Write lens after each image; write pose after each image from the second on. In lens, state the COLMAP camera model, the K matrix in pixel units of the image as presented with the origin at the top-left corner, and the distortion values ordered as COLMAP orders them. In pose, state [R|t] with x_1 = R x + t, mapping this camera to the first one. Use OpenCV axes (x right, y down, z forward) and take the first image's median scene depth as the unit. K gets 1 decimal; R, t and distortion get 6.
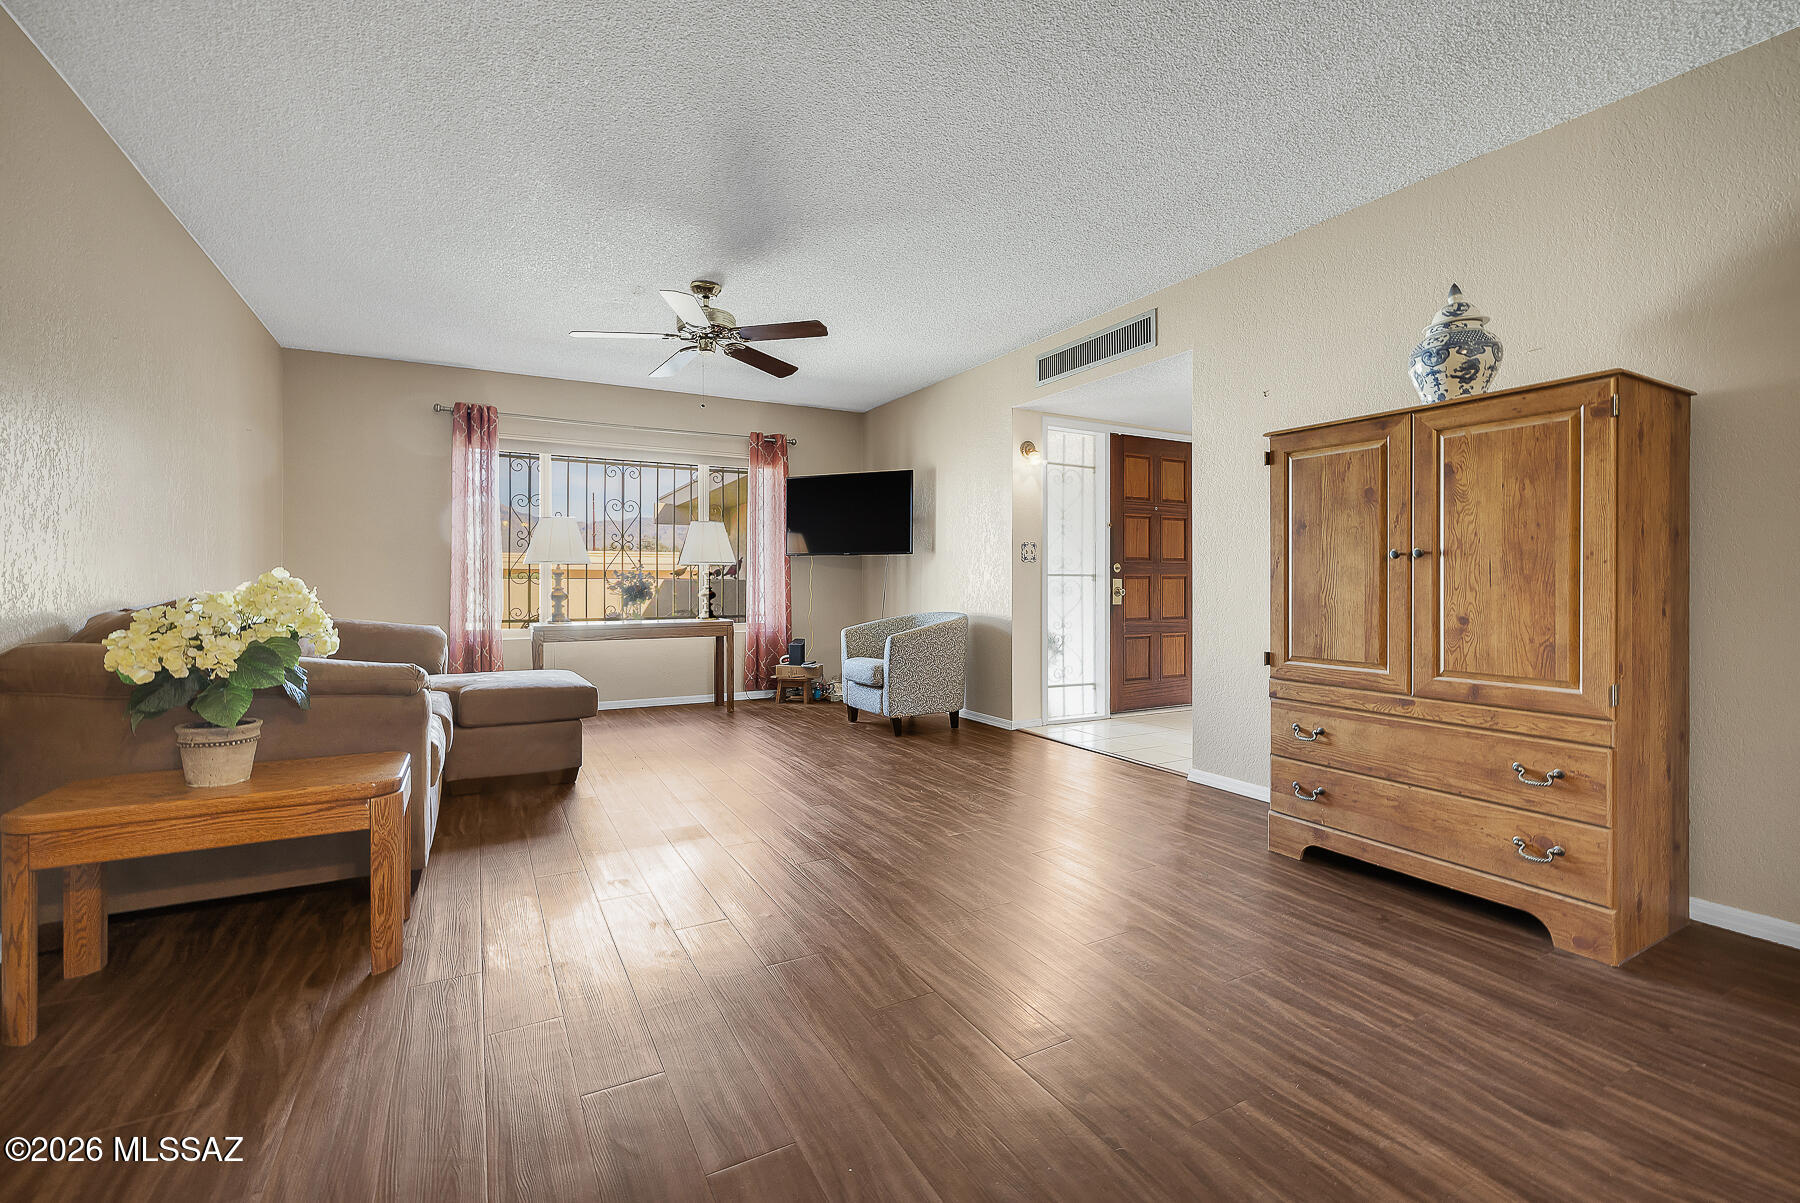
lens RADIAL K [[775.6, 0, 889.3], [0, 775.6, 585.9], [0, 0, 1]] dist [0.001648, -0.001605]
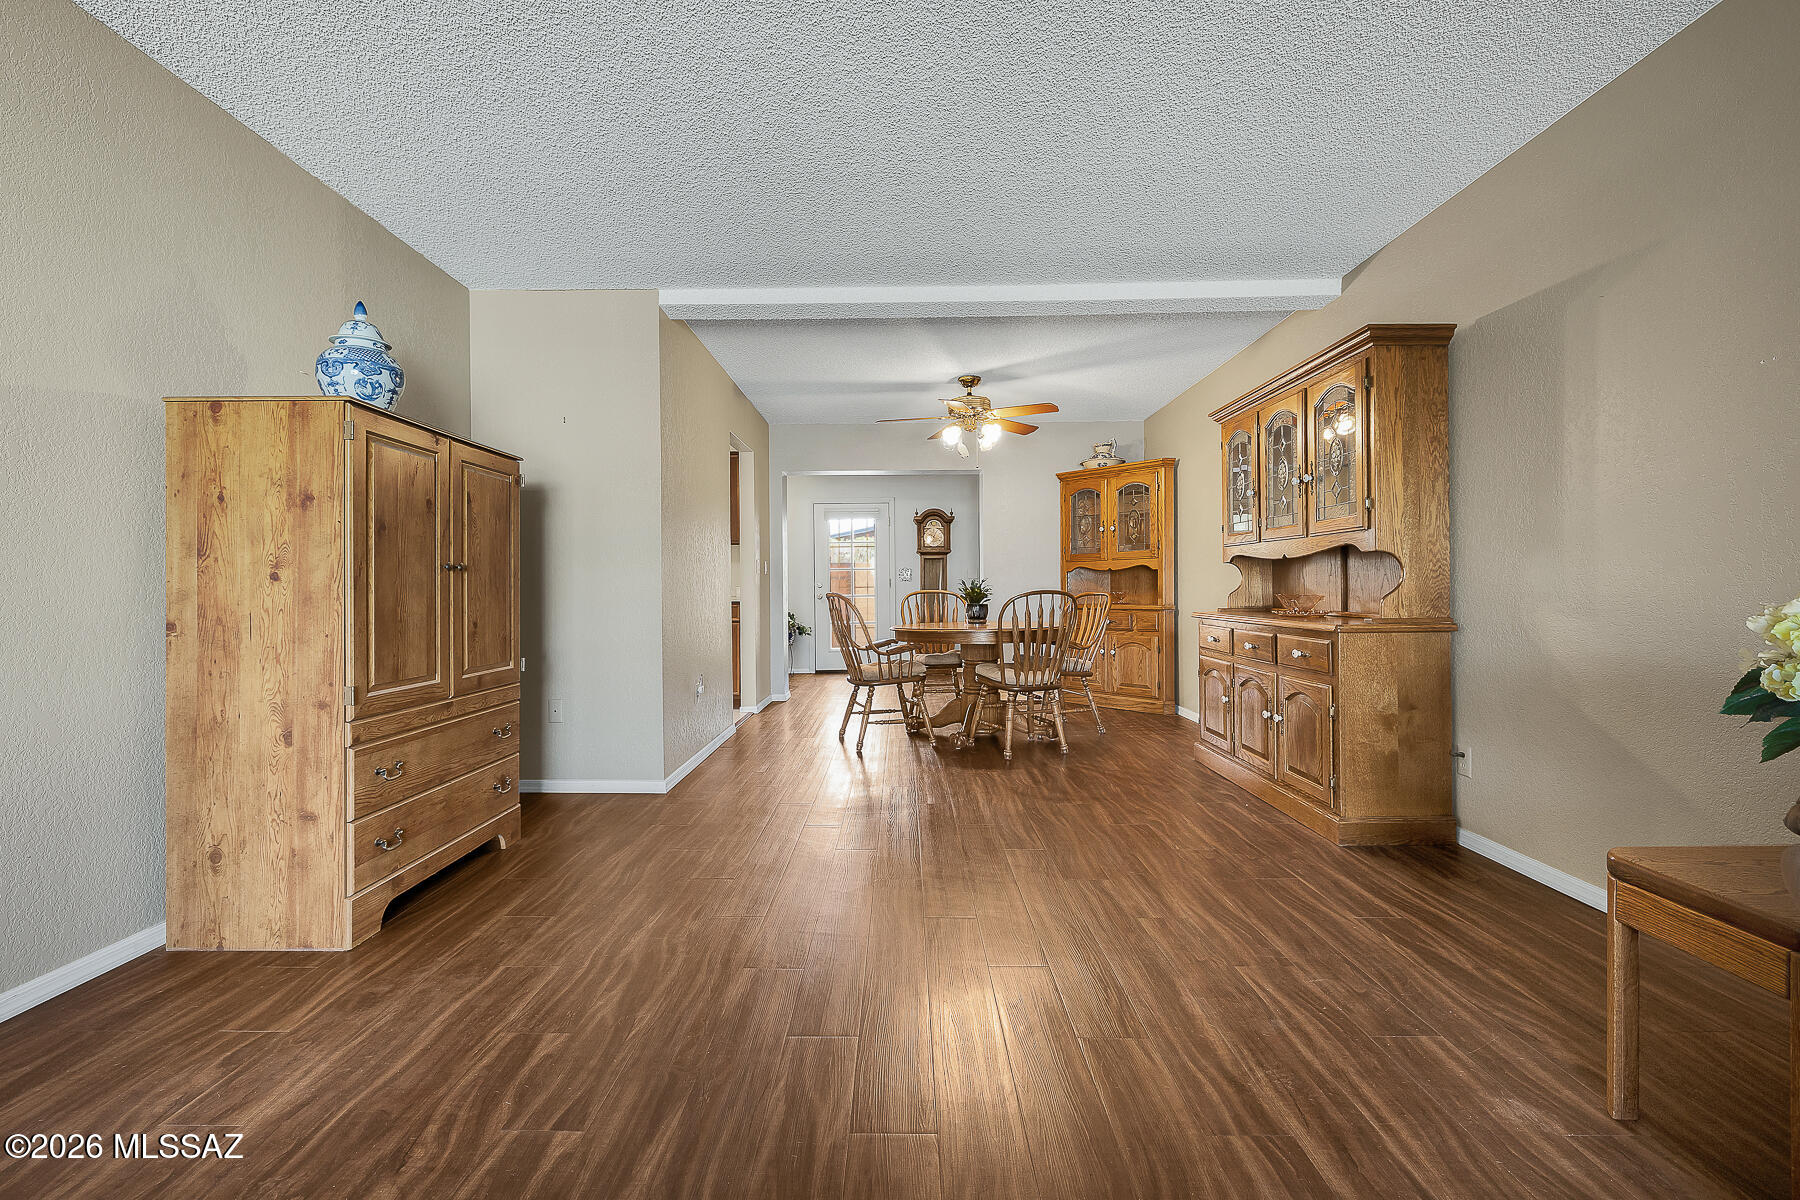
lens RADIAL K [[761.6, 0, 889.7], [0, 761.6, 590.4], [0, 0, 1]] dist [-0.000792, -0.000269]
pose [[-0.869189, 0.005261, 0.494453, -0.361571], [0.009212, 0.999942, 0.005554, -0.008554], [-0.494395, 0.009383, -0.869187, 1.499252]]
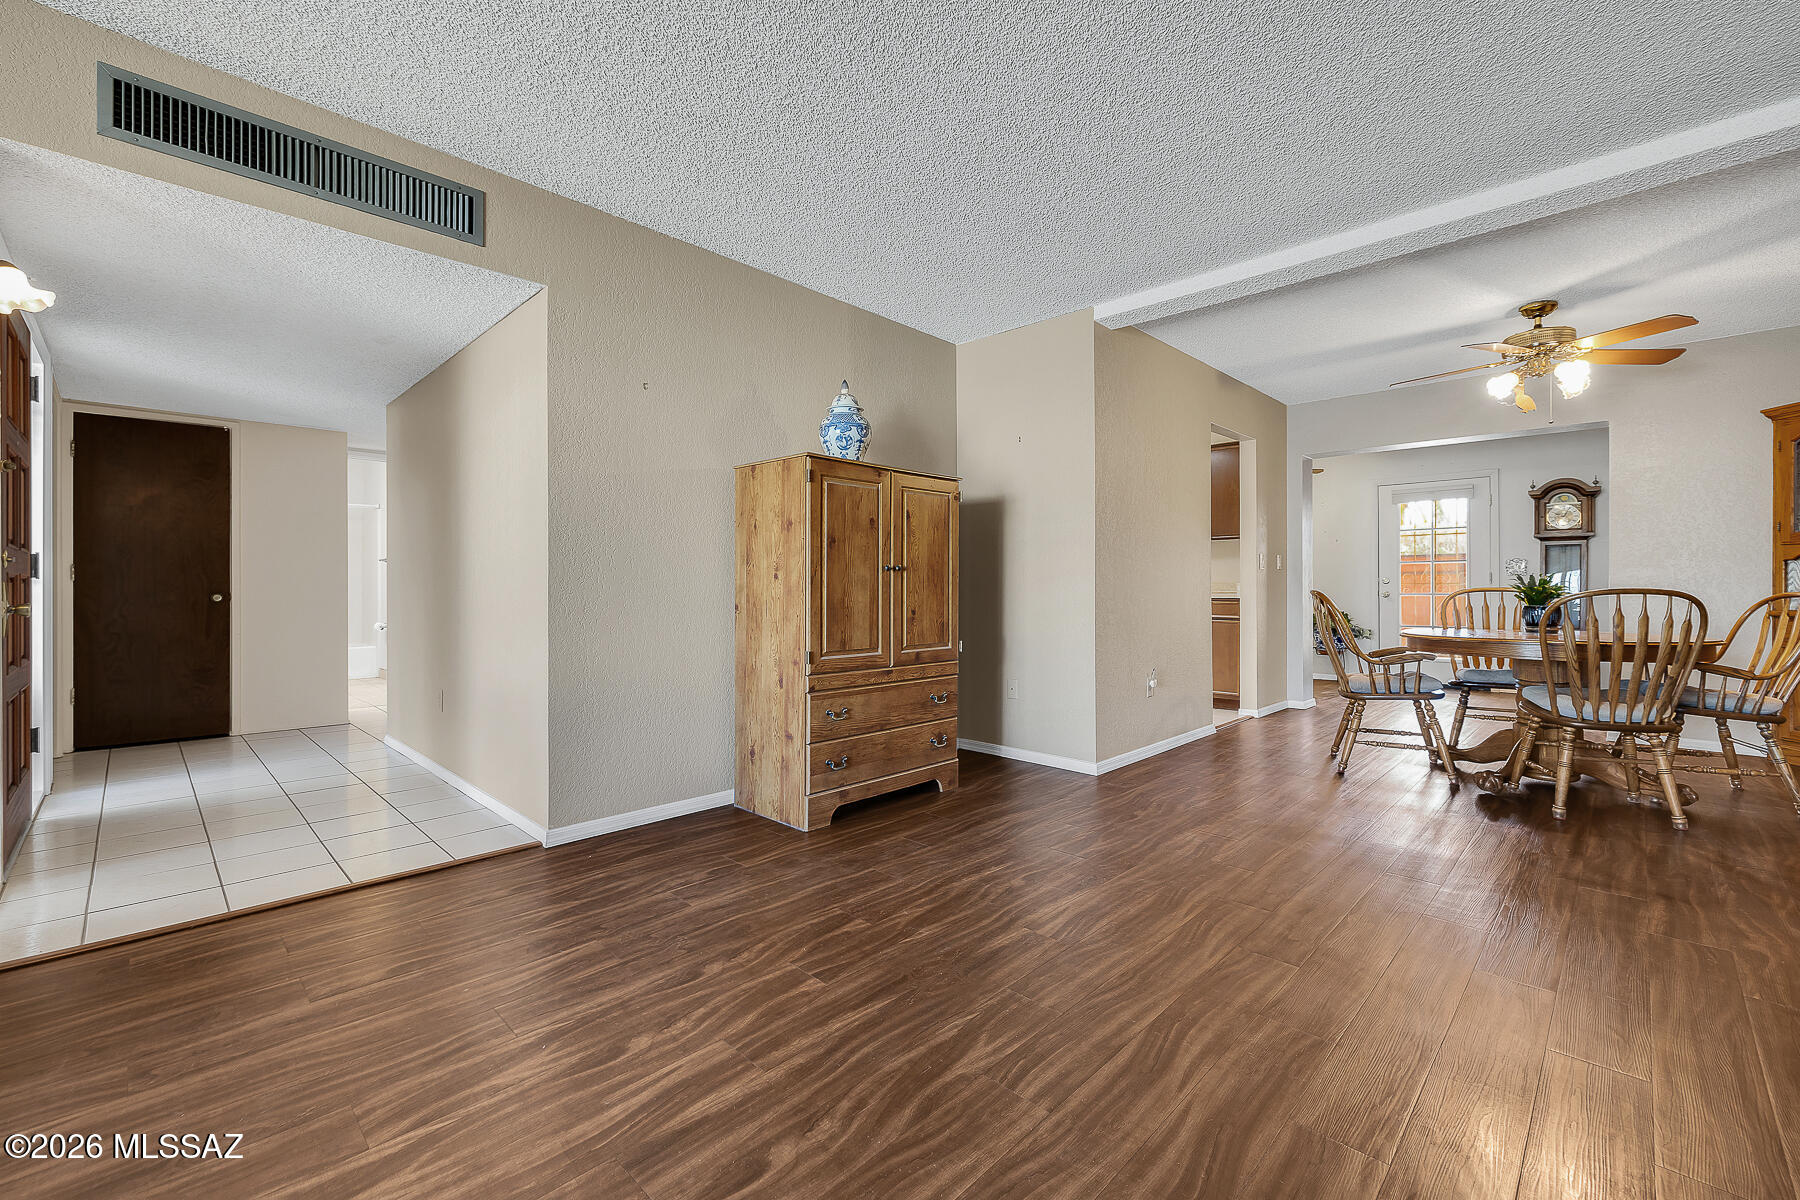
lens RADIAL K [[746.4, 0, 897.0], [0, 746.4, 589.2], [0, 0, 1]] dist [-0.000486, -0.000057]
pose [[-0.290852, -0.001631, 0.956767, -0.606851], [0.006839, 0.999969, 0.003784, -0.007037], [-0.956743, 0.007644, -0.290832, 1.285753]]
